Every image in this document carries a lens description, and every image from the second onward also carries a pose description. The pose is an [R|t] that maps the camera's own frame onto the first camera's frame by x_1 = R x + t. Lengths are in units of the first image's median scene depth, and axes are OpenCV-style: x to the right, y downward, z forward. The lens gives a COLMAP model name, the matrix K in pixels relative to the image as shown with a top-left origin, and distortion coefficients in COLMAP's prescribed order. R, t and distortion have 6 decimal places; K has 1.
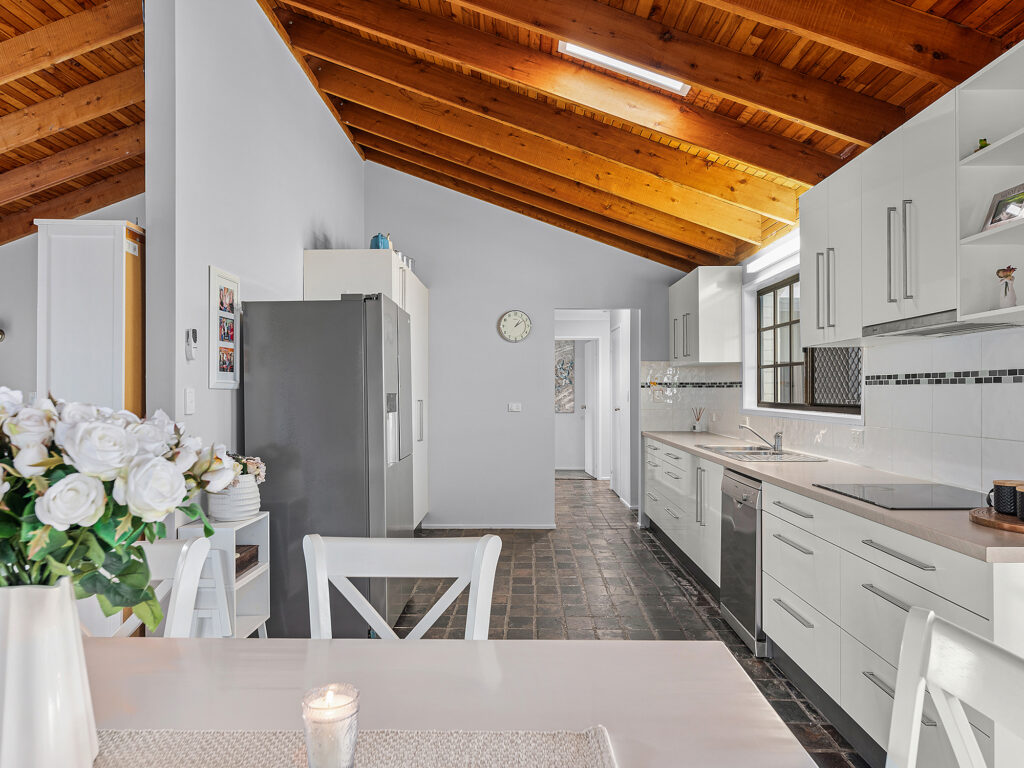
lens RADIAL K [[678.7, 0, 508.6], [0, 678.7, 388.7], [0, 0, 1]] dist [0.001709, 0.001727]
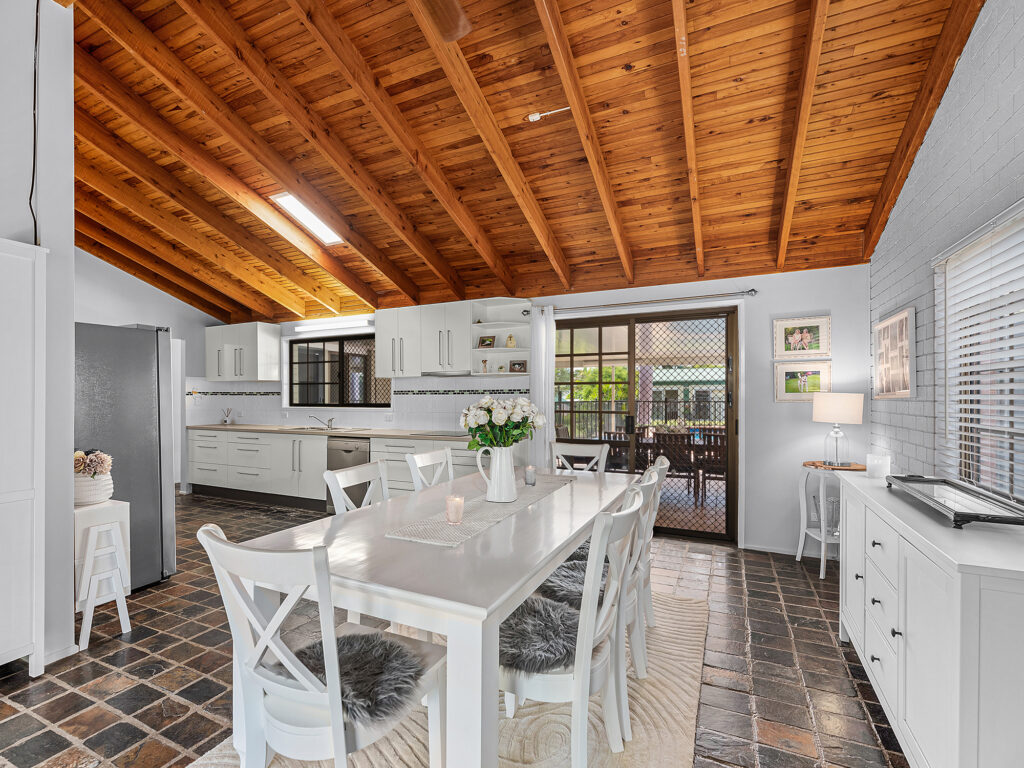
lens RADIAL K [[468.2, 0, 511.0], [0, 468.2, 390.7], [0, 0, 1]] dist [-0.000154, 0.000241]
pose [[0.389504, 0.010001, 0.920970, -0.649019], [-0.000765, 0.999944, -0.010535, -0.001621], [-0.921024, 0.003399, 0.389490, -0.007322]]
